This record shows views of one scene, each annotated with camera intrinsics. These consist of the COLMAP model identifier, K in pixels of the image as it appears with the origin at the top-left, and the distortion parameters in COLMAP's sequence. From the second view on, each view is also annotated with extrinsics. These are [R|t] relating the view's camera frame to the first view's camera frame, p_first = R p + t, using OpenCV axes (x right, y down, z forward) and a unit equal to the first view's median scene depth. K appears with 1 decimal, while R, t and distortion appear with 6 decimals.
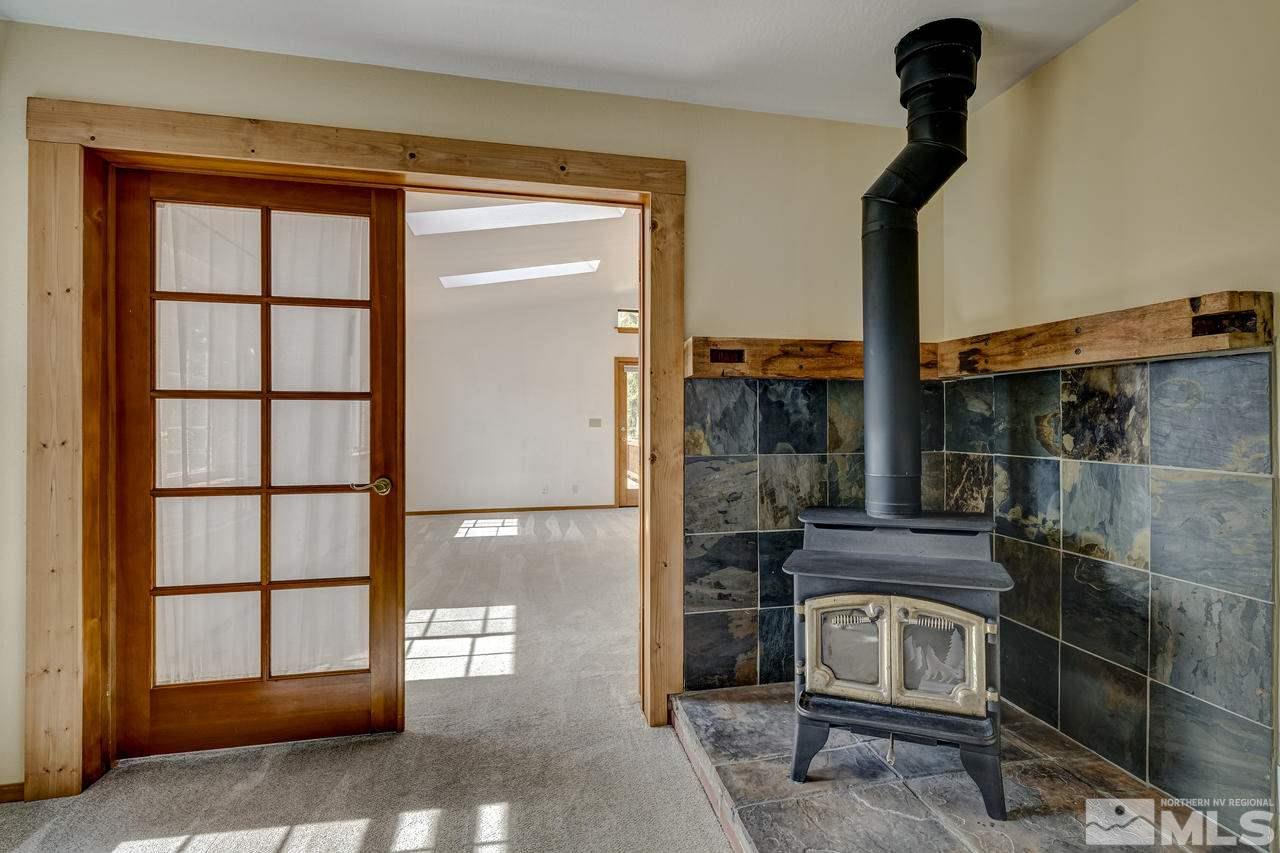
lens RADIAL K [[593.2, 0, 642.6], [0, 593.2, 423.9], [0, 0, 1]] dist [-0.005543, -0.000151]
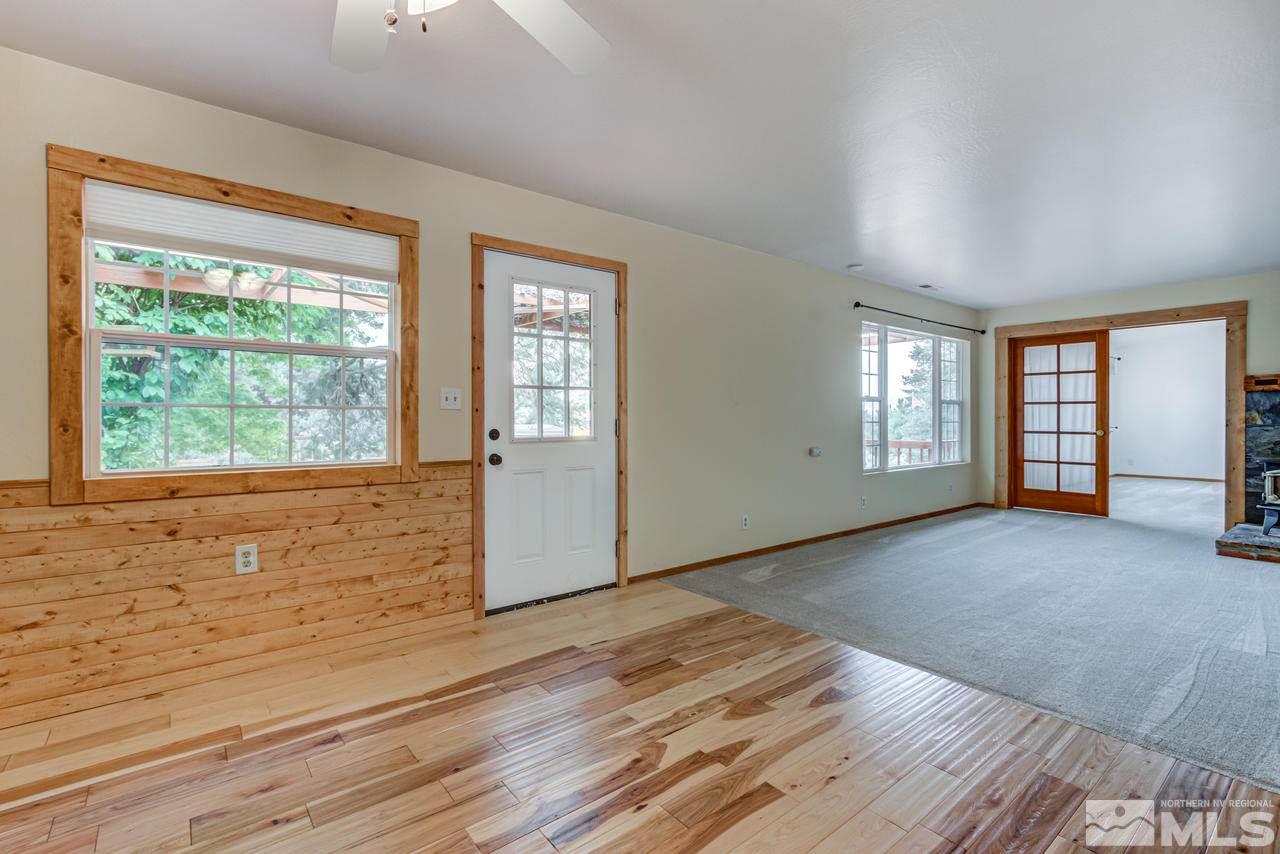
lens RADIAL K [[593.2, 0, 642.3], [0, 593.2, 419.3], [0, 0, 1]] dist [-0.005543, -0.000151]
pose [[0.470880, 0.004550, -0.882185, 1.082104], [0.003768, 0.999967, 0.007169, 0.008208], [0.882189, -0.006700, 0.470848, -2.395055]]
